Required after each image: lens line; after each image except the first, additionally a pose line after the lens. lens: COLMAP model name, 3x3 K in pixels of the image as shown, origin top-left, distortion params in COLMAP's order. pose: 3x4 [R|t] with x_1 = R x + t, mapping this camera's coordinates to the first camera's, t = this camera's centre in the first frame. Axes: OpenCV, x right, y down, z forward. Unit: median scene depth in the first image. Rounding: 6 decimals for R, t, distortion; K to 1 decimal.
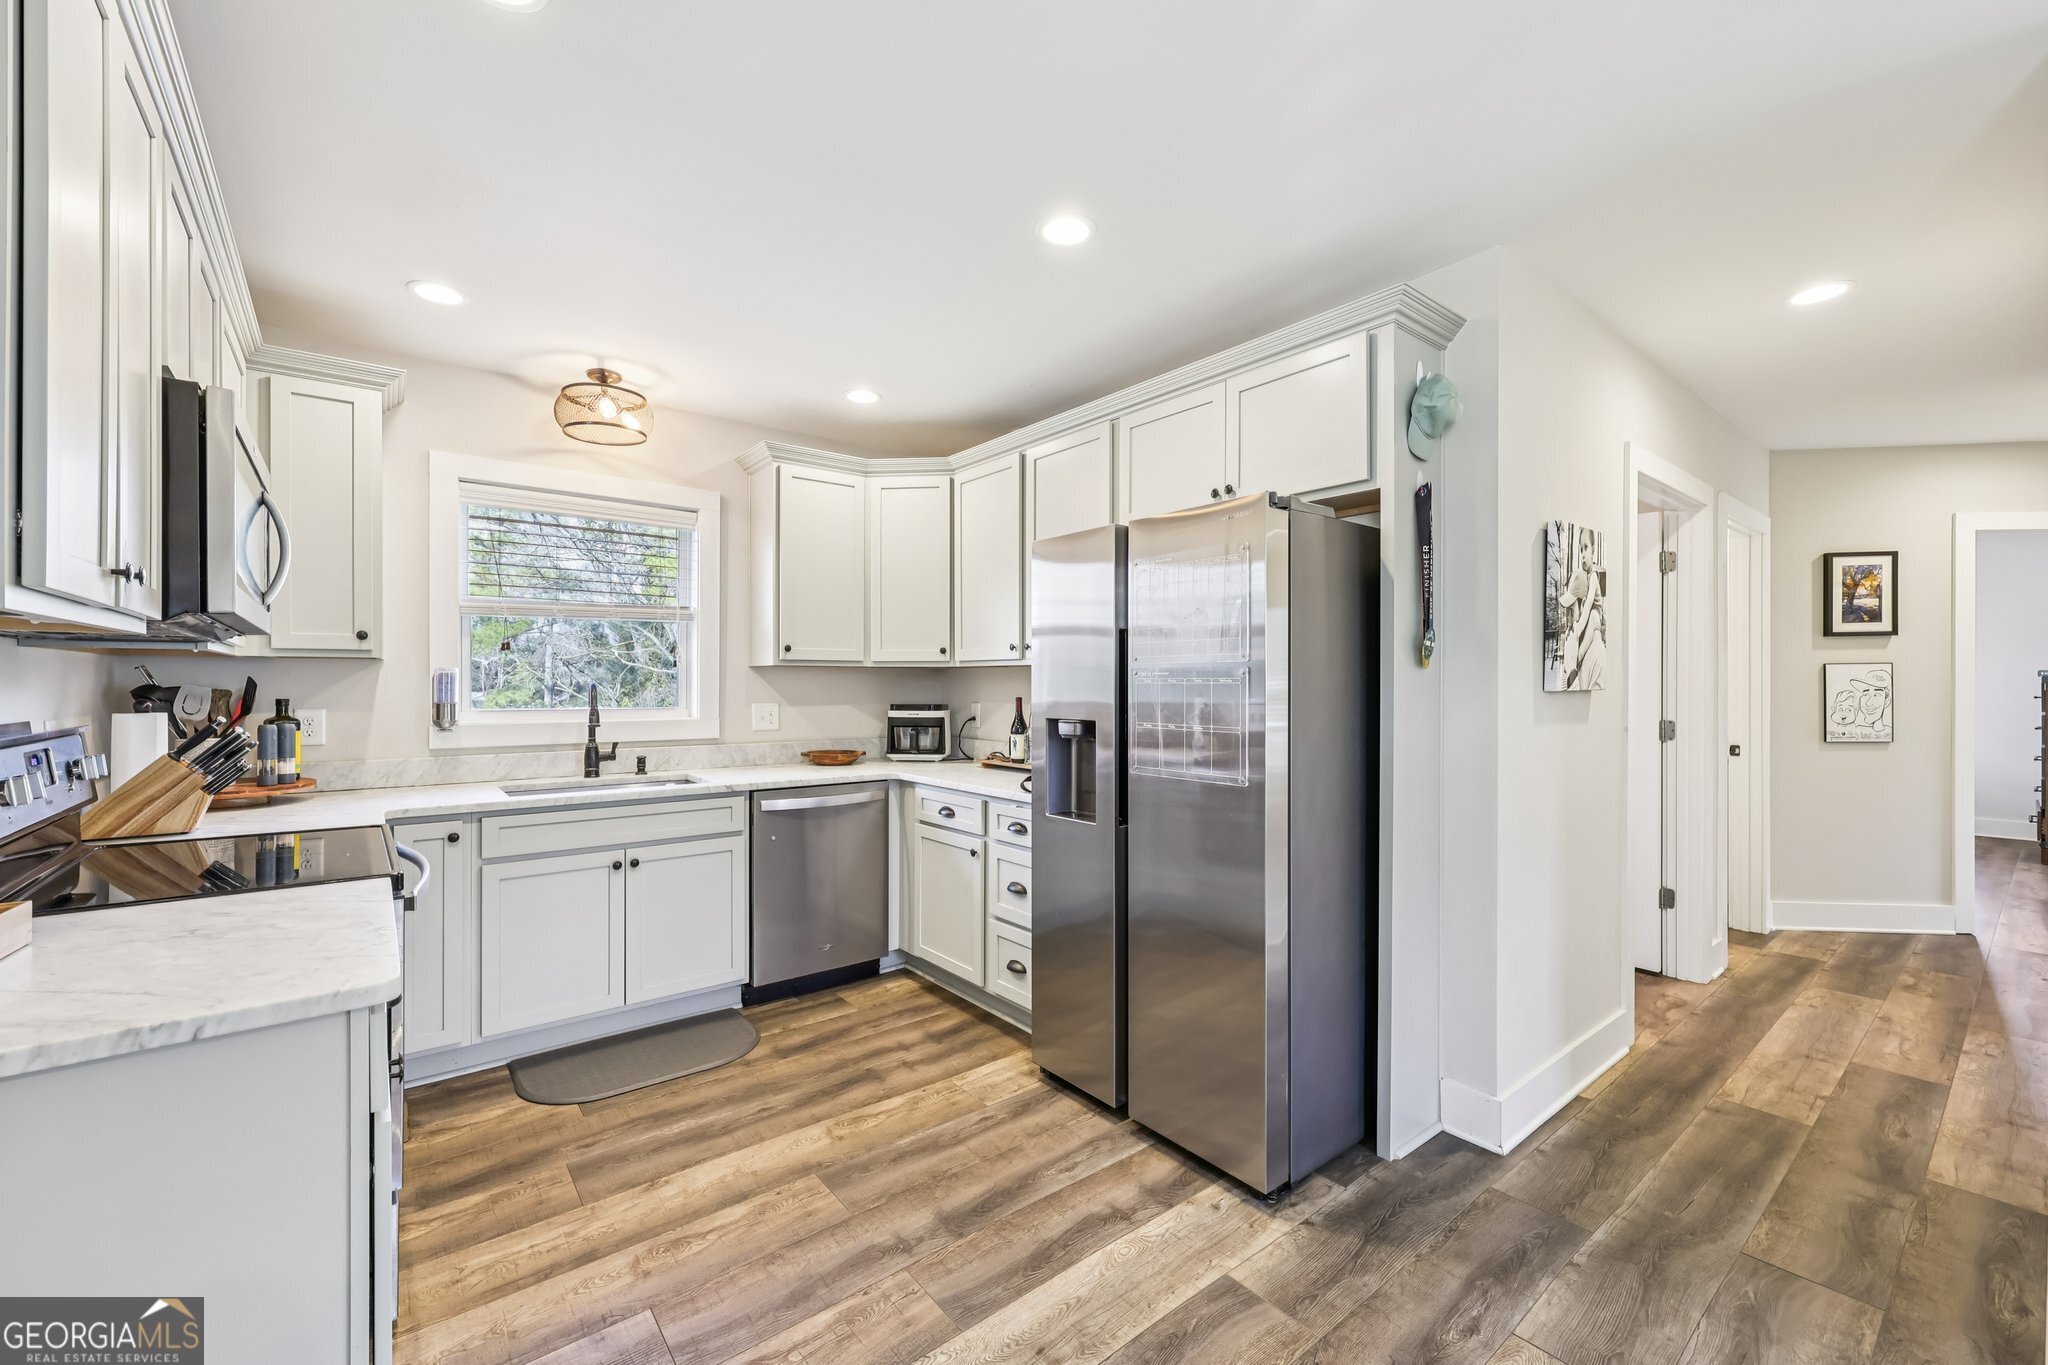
lens RADIAL K [[821.5, 0, 1019.1], [0, 821.5, 688.3], [0, 0, 1]] dist [-0.000423, 0.000206]
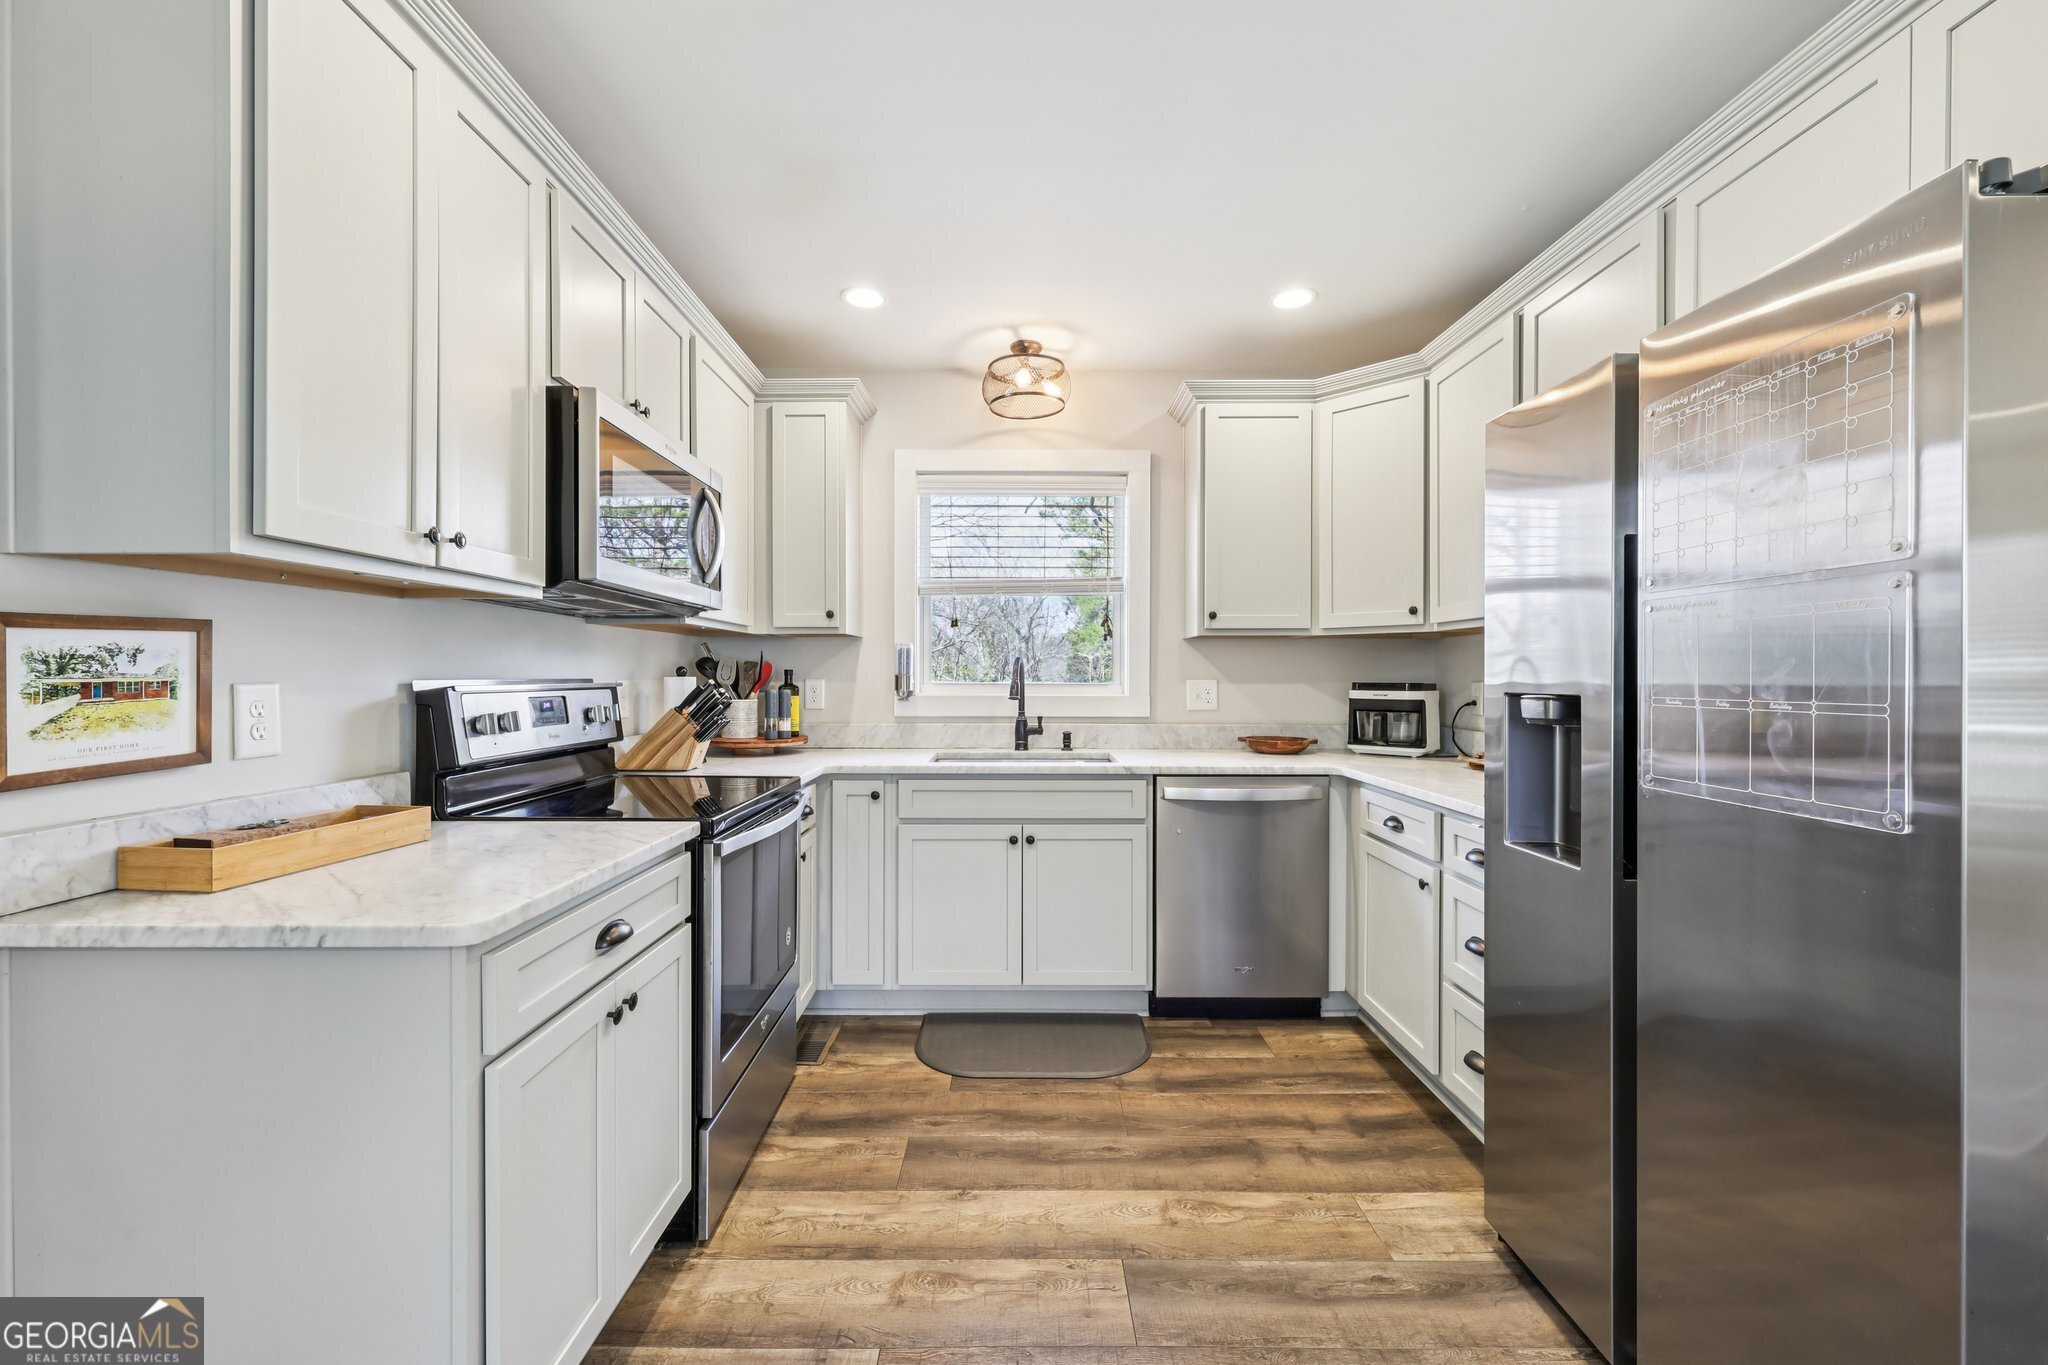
lens RADIAL K [[820.8, 0, 1021.6], [0, 820.8, 681.1], [0, 0, 1]] dist [-0.000526, 0.000192]
pose [[0.783773, 0.003354, -0.621039, 0.121967], [-0.003520, 0.999993, 0.000958, 0.025408], [0.621038, 0.001435, 0.783779, 0.238328]]
